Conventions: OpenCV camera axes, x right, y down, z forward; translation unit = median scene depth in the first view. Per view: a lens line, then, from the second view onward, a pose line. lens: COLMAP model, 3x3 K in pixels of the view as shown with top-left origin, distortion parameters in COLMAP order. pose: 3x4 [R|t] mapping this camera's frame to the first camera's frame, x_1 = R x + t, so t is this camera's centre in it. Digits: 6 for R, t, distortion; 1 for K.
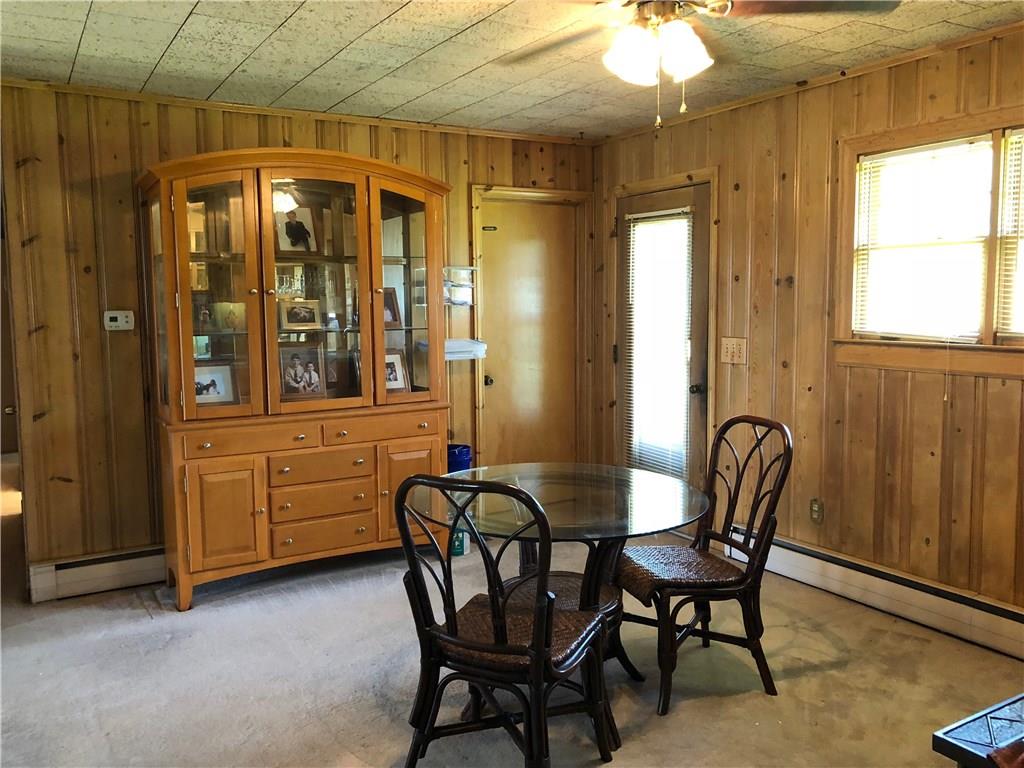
lens RADIAL K [[834.7, 0, 508.8], [0, 834.7, 381.1], [0, 0, 1]] dist [0.012589, 0.002871]
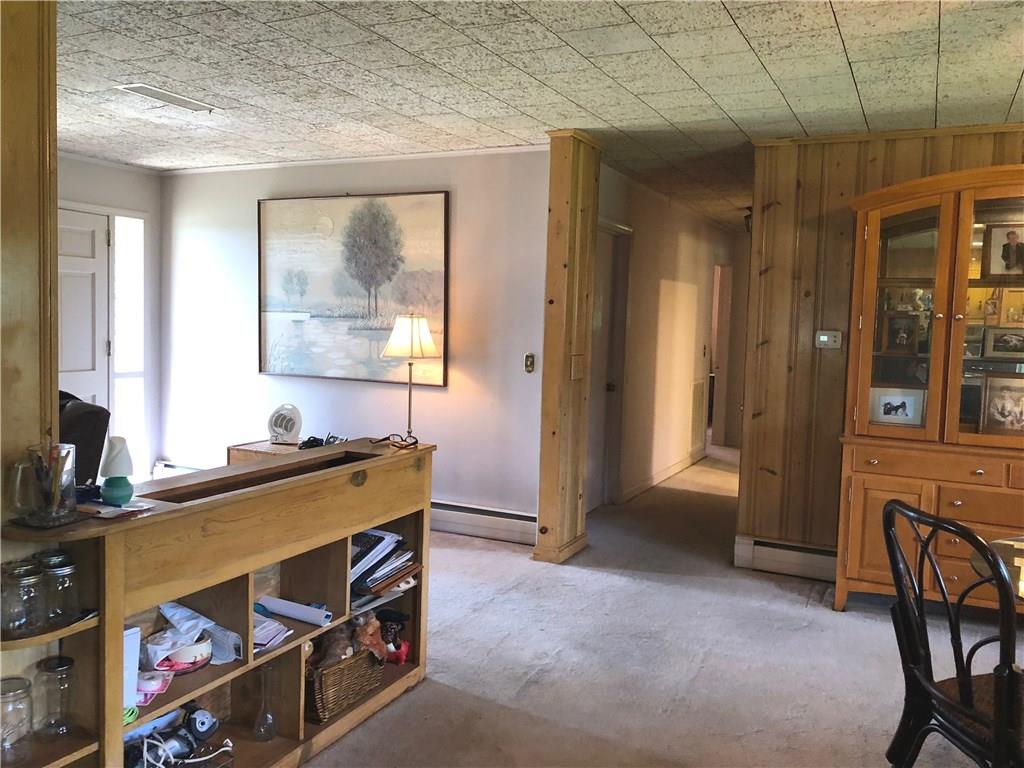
lens RADIAL K [[834.7, 0, 507.3], [0, 834.7, 381.8], [0, 0, 1]] dist [0.012589, 0.002871]
pose [[0.545211, 0.090383, -0.833412, 0.242913], [-0.115148, 0.992822, 0.032342, -0.003304], [0.830353, 0.078333, 0.551705, 0.032764]]
